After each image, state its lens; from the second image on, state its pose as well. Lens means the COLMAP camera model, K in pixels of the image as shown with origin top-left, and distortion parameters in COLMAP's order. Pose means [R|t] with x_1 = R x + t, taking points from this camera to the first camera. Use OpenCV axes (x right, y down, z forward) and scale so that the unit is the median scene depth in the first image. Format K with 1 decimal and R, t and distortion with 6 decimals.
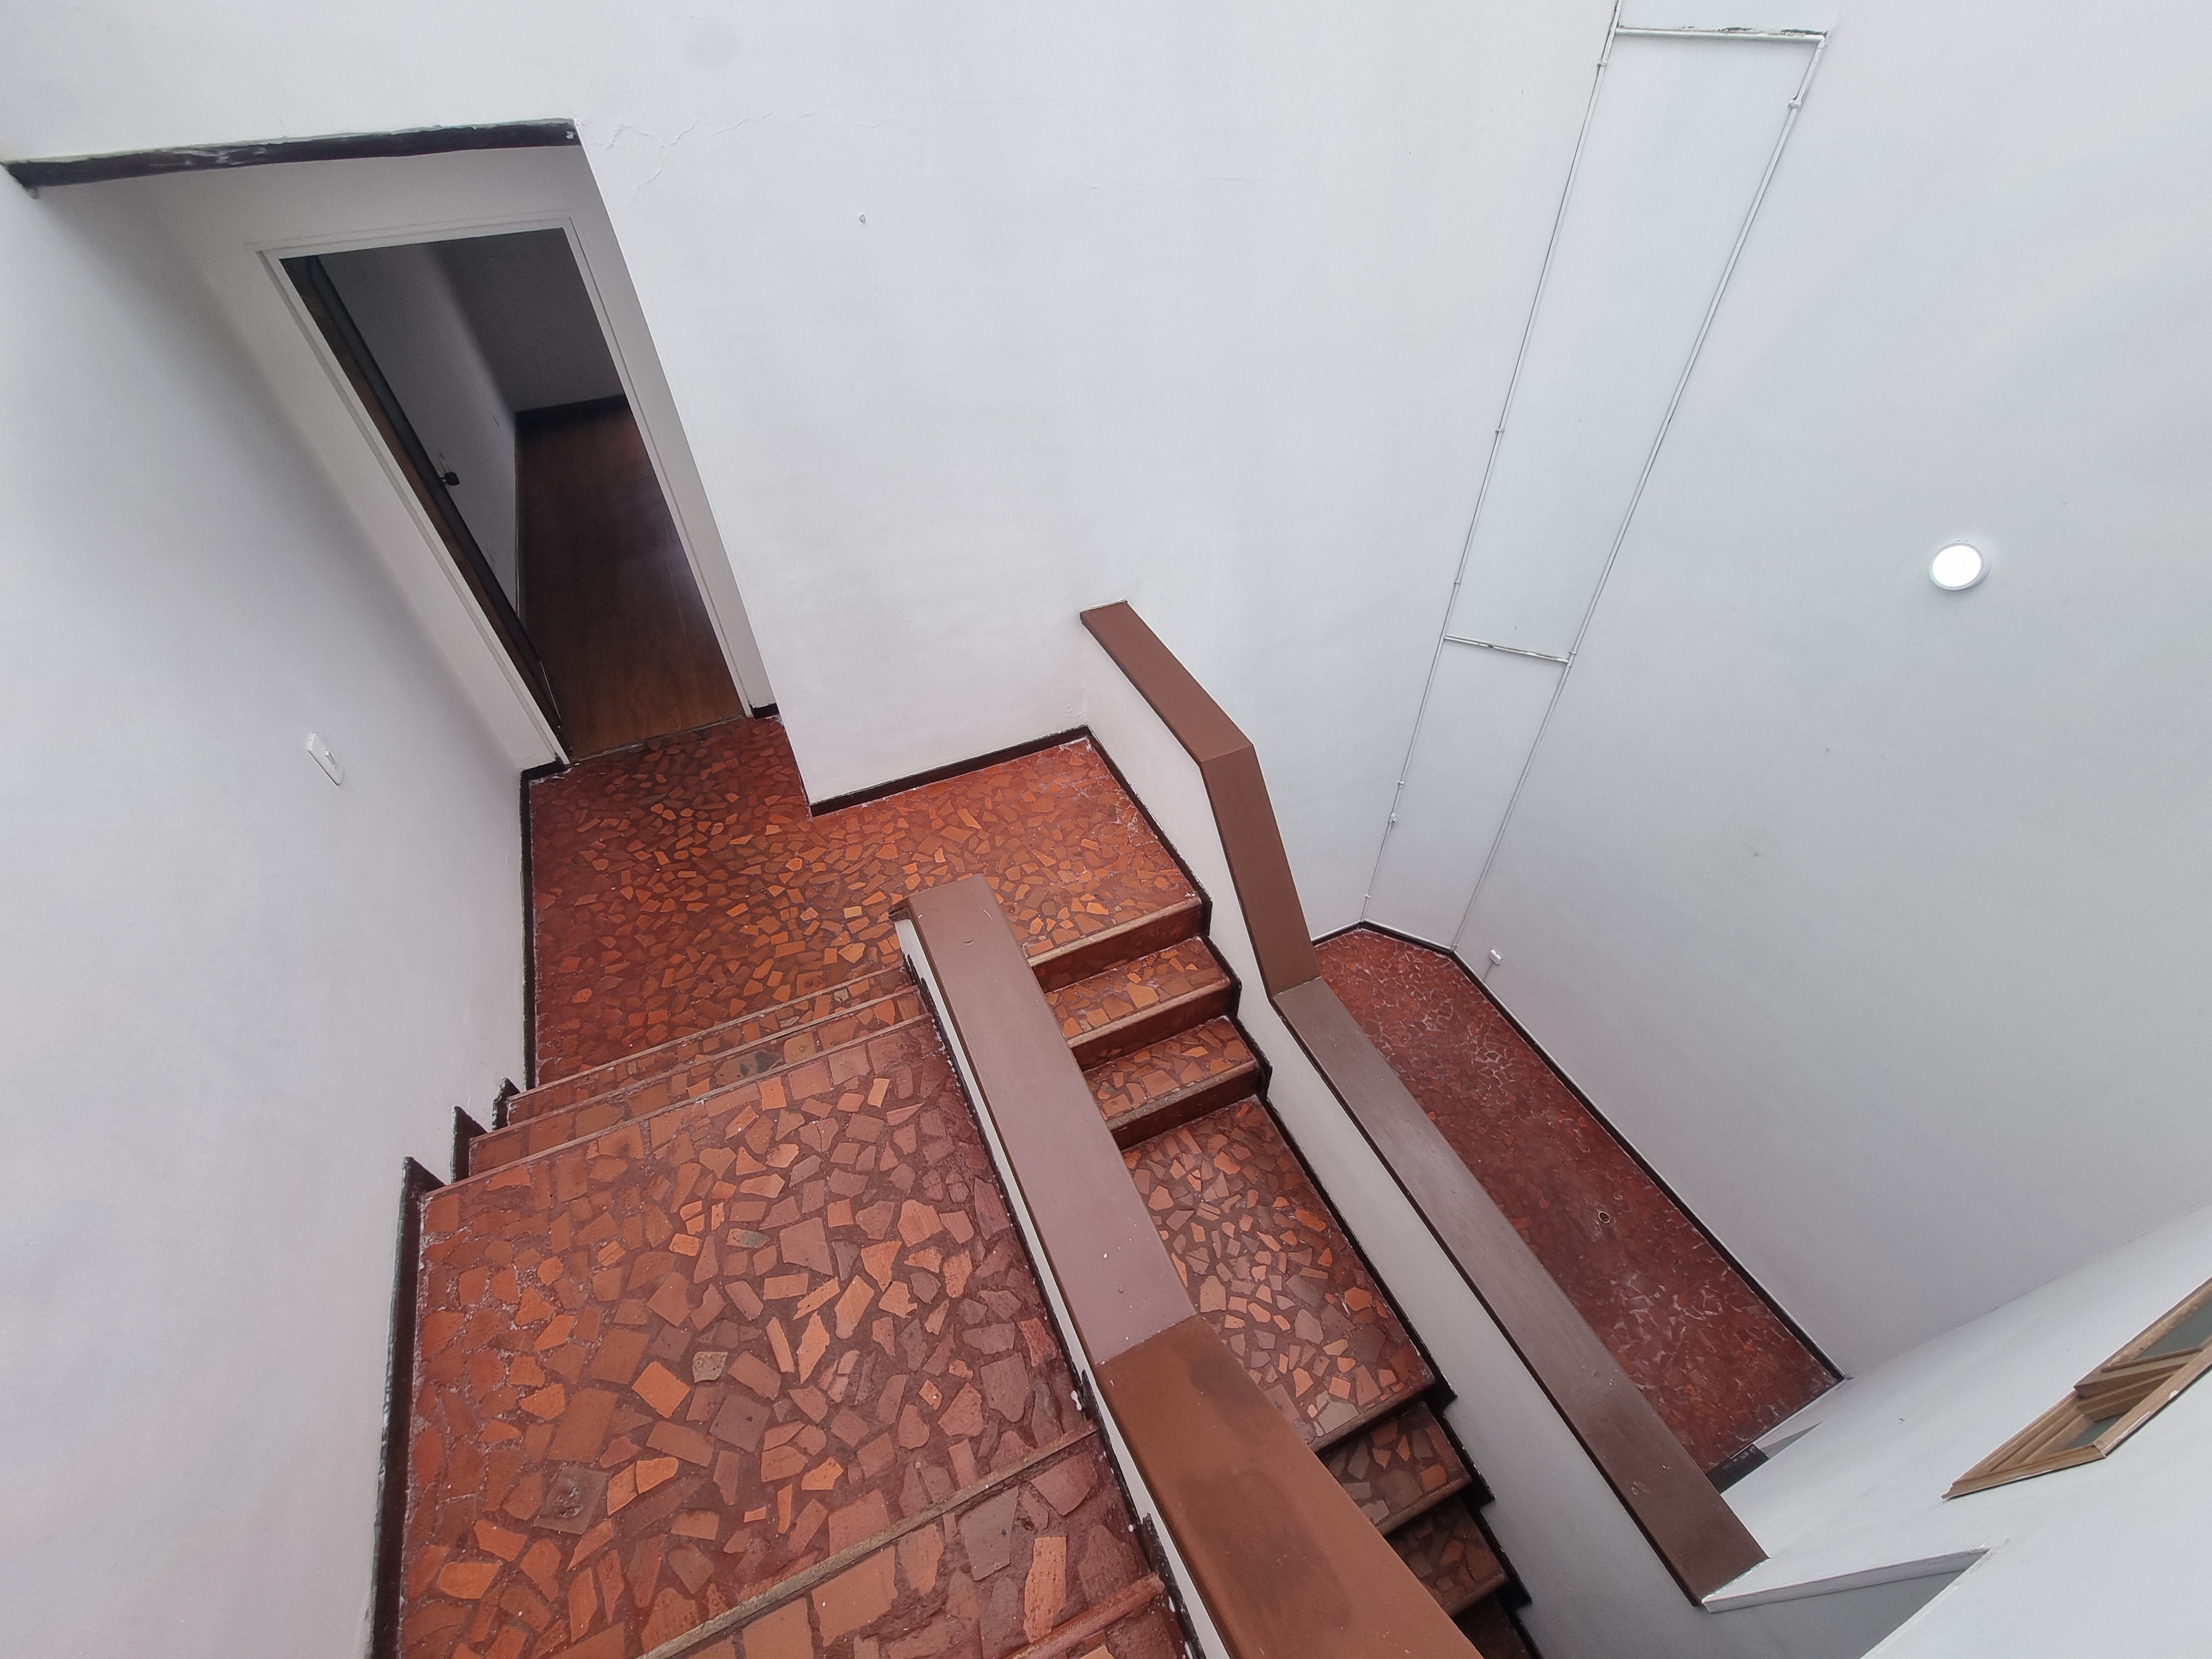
lens RADIAL K [[906.5, 0, 1106.7], [0, 906.5, 848.6], [0, 0, 1]] dist [-0.000124, -0.000380]
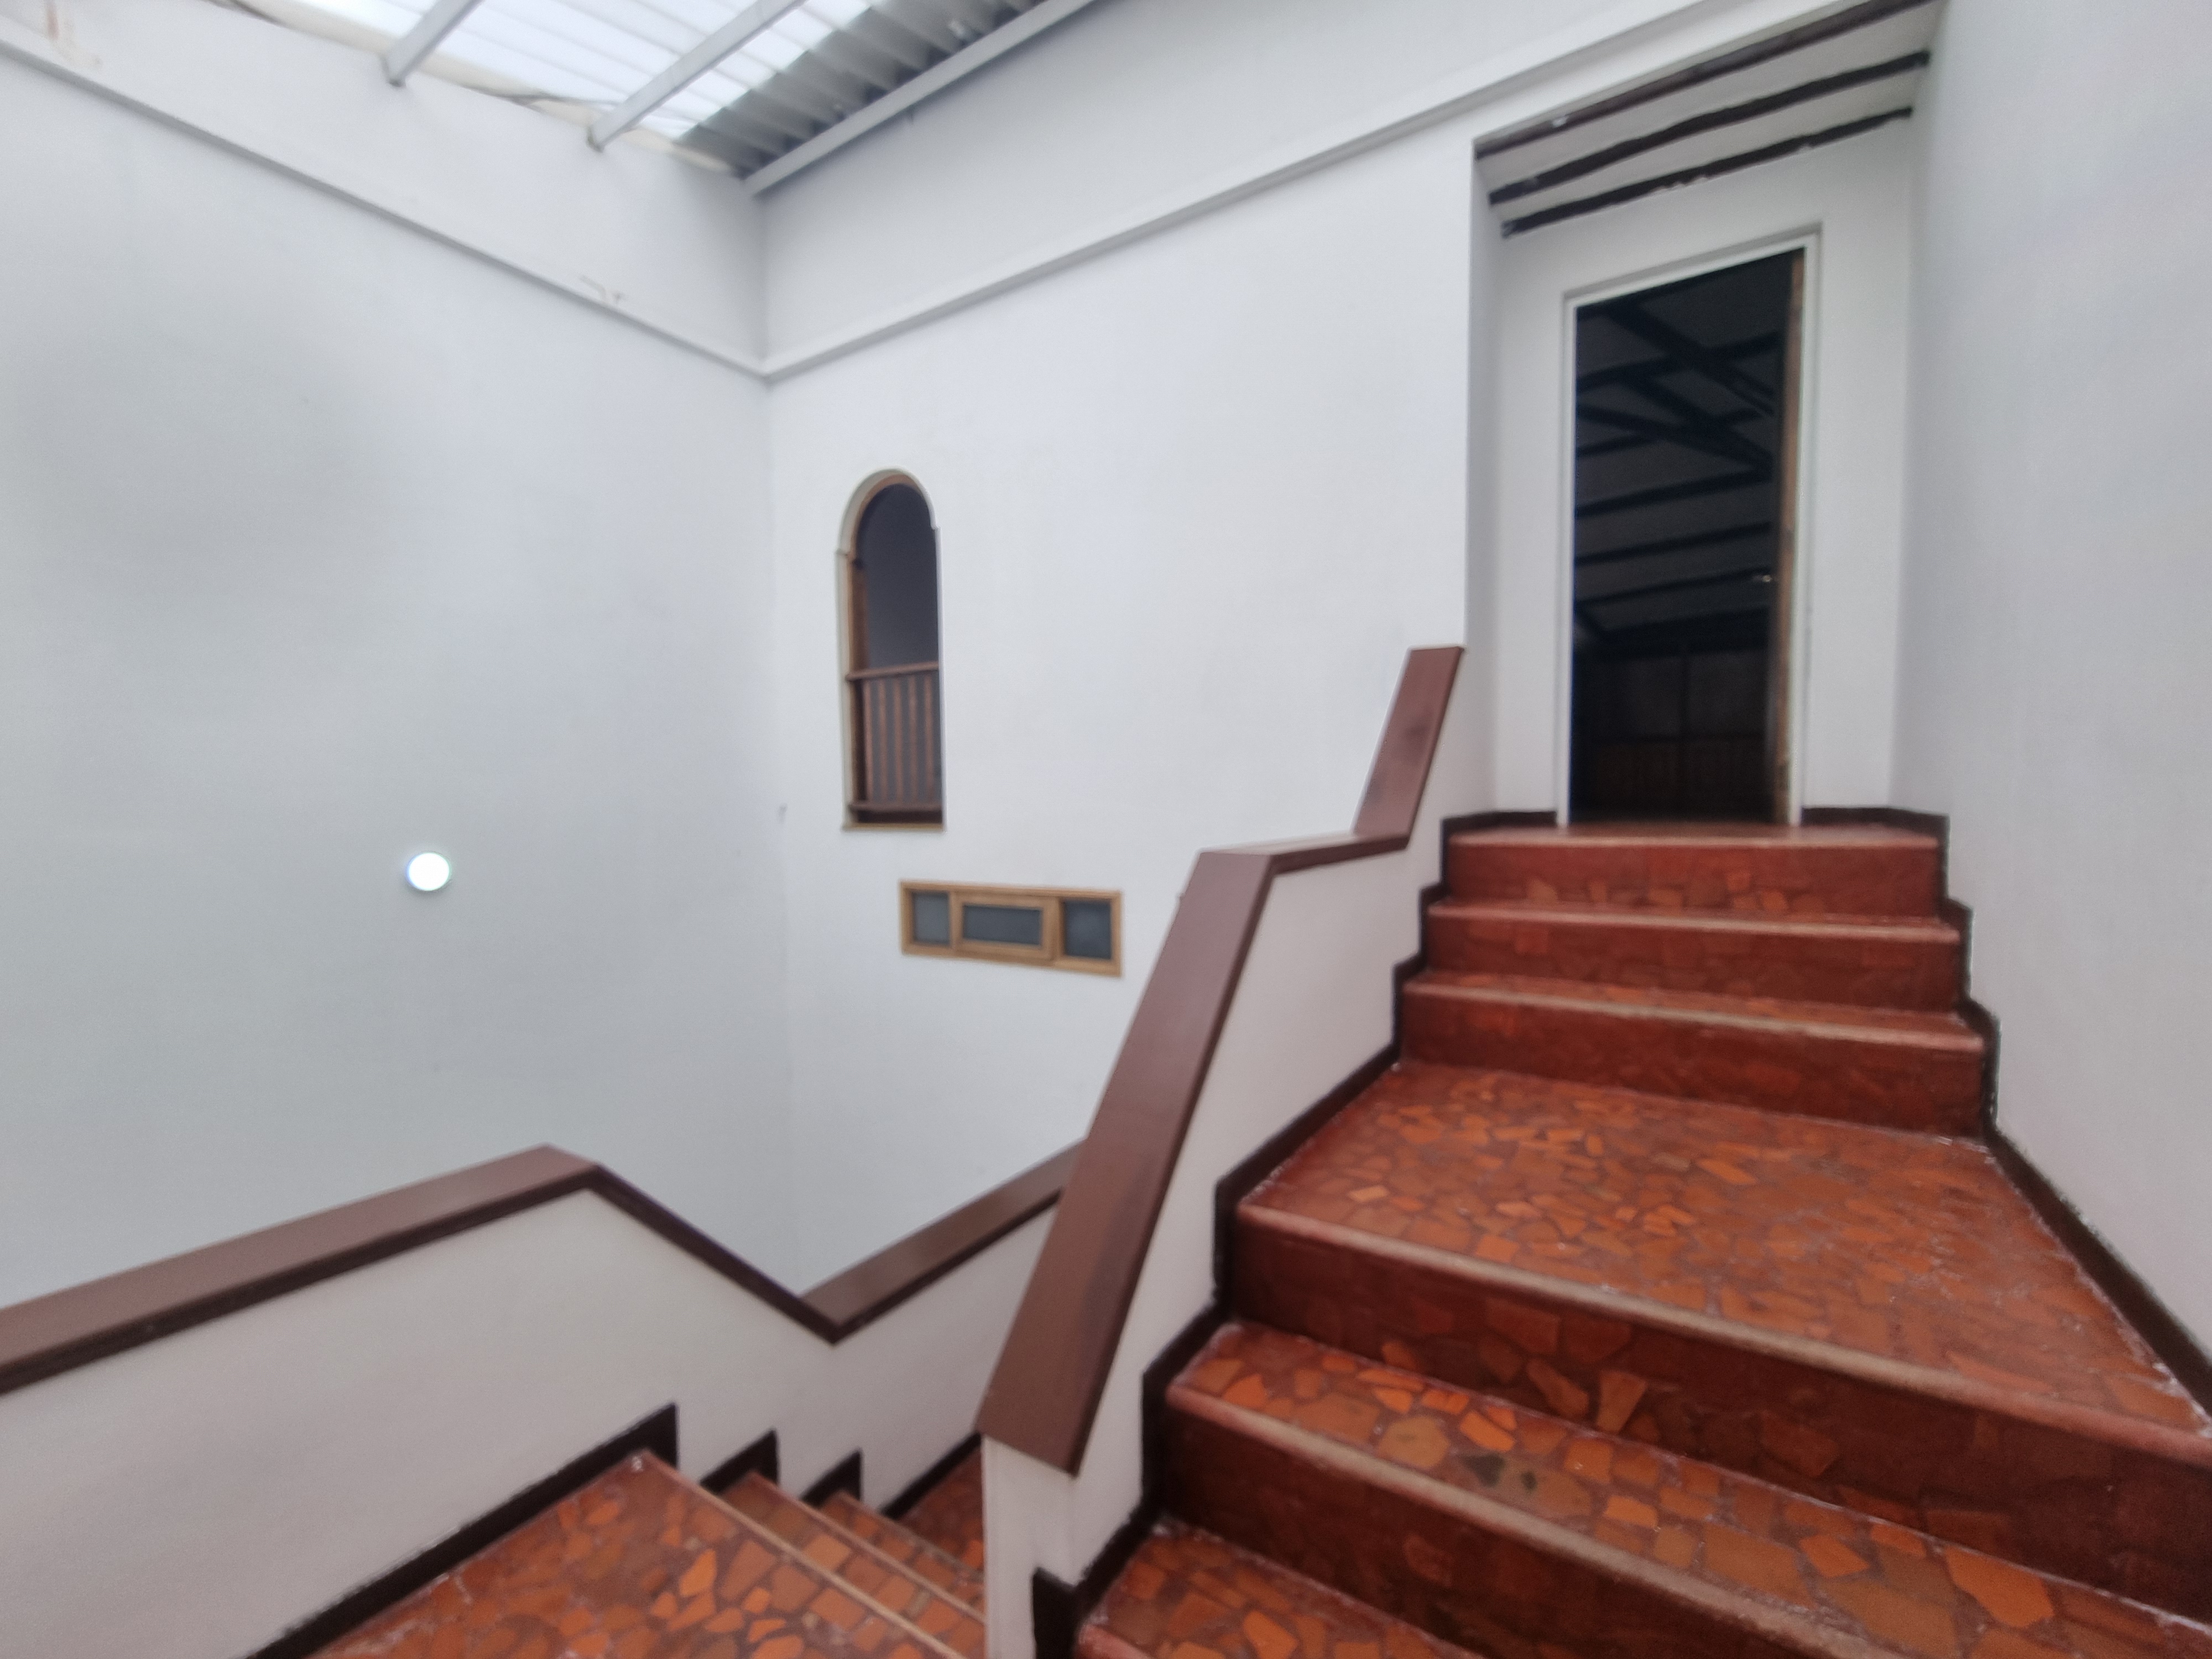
lens RADIAL K [[923.9, 0, 1104.5], [0, 923.9, 847.5], [0, 0, 1]] dist [-0.001526, -0.000012]
pose [[-0.532451, -0.019720, 0.846231, -0.509389], [0.620945, 0.670321, 0.406321, -0.243253], [-0.575259, 0.741809, -0.344668, 0.771207]]
